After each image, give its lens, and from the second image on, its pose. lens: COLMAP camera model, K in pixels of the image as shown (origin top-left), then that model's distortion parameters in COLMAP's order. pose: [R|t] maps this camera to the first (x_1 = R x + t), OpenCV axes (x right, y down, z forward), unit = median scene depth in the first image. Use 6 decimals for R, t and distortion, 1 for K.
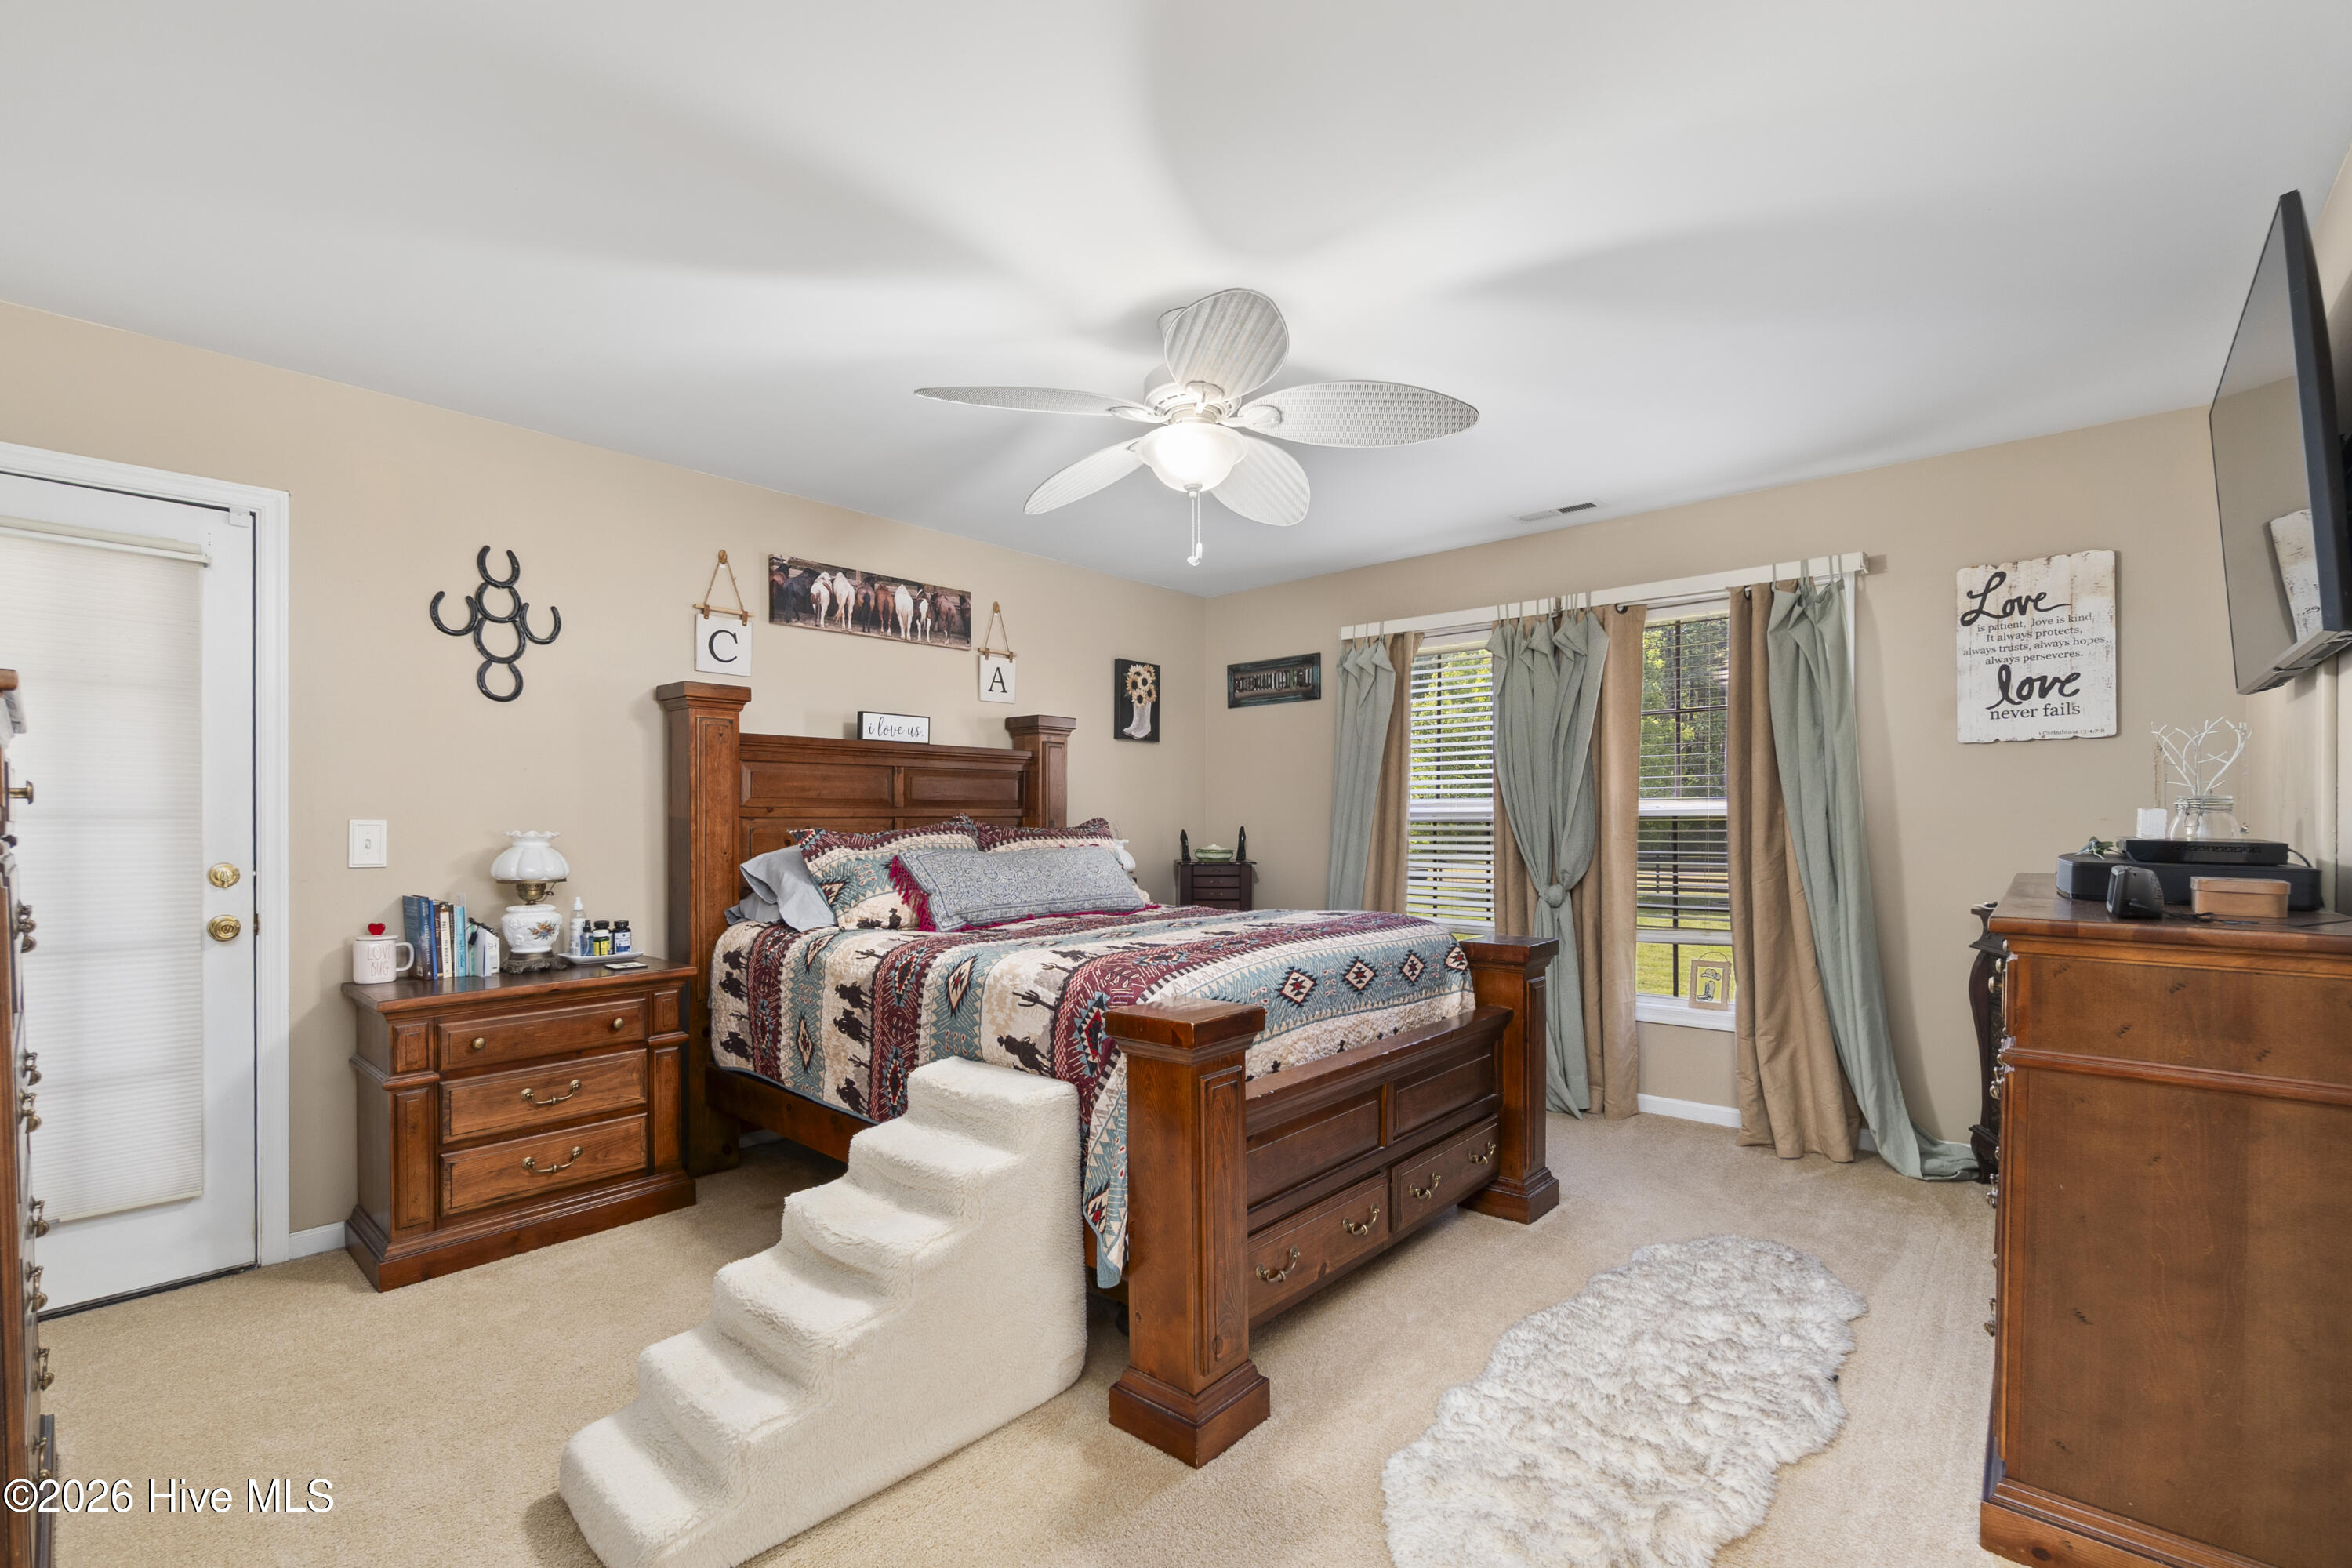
lens RADIAL K [[1033.7, 0, 1174.8], [0, 1033.7, 834.8], [0, 0, 1]] dist [-0.001338, 0.006915]
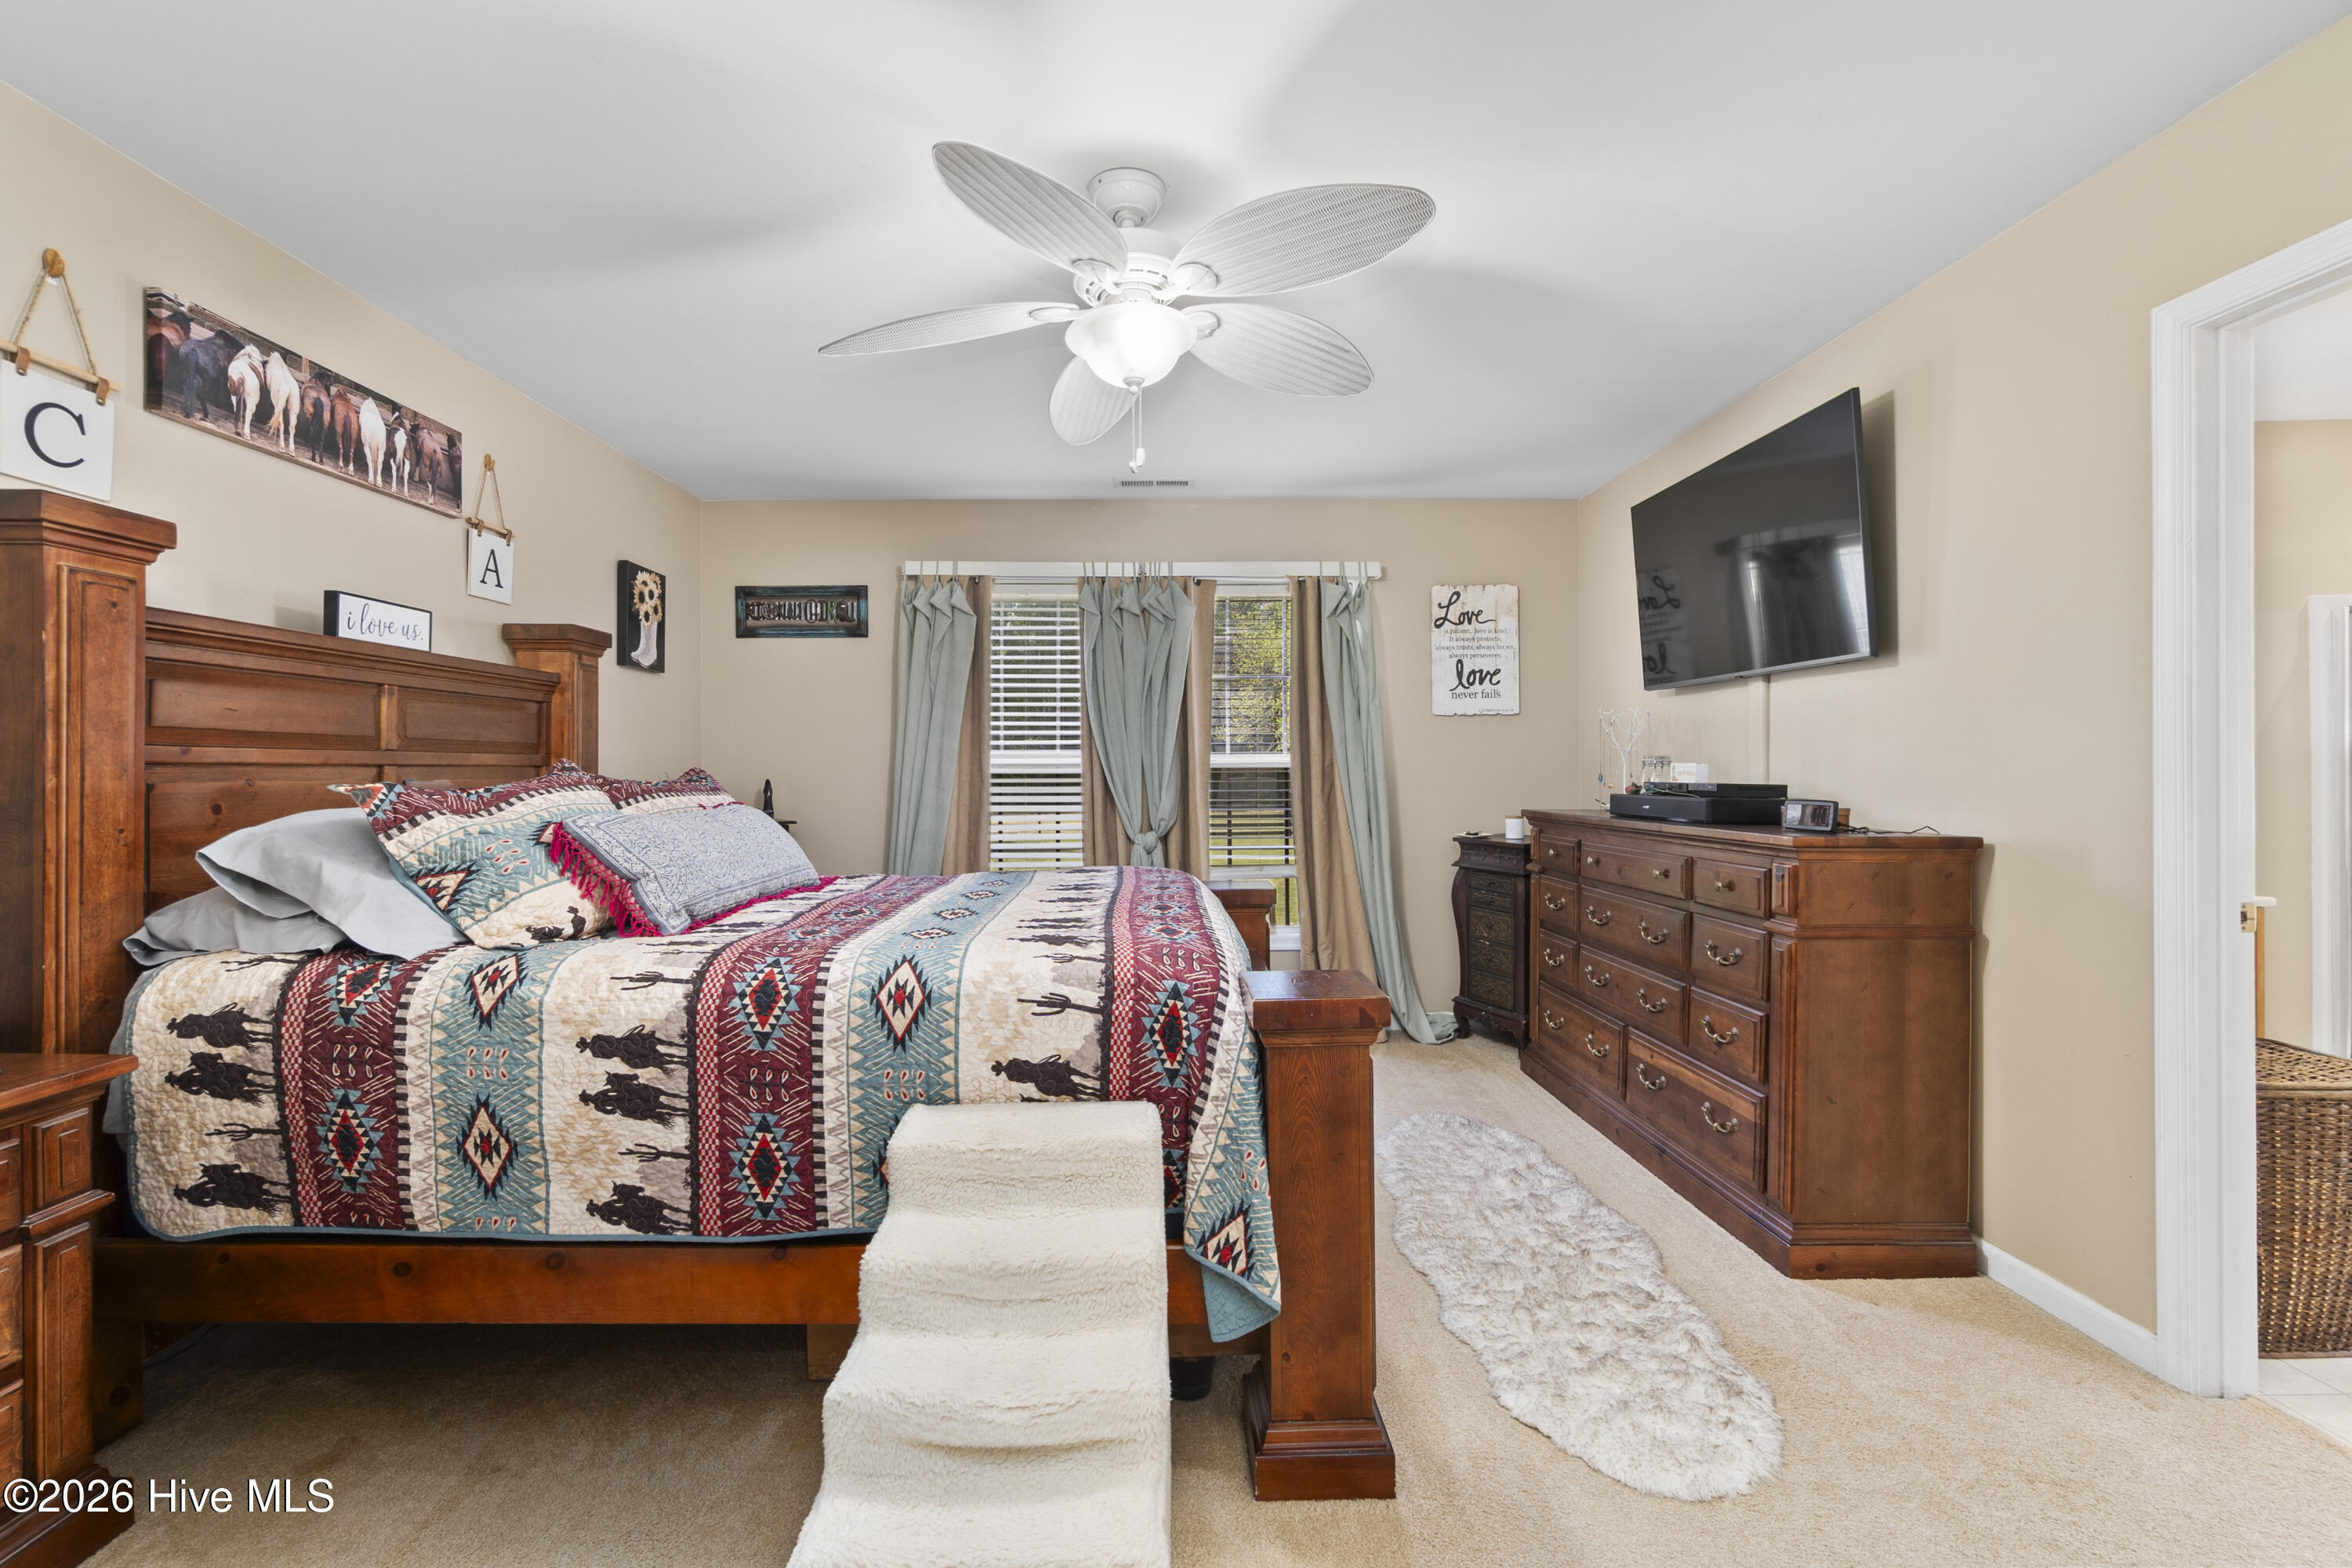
lens RADIAL K [[1009.6, 0, 1166.4], [0, 1009.6, 777.3], [0, 0, 1]] dist [-0.004019, 0.001264]
pose [[0.740319, -0.002284, 0.672252, -0.384622], [0.009630, 0.999928, -0.007208, -0.000744], [-0.672187, 0.011810, 0.740287, 0.264326]]
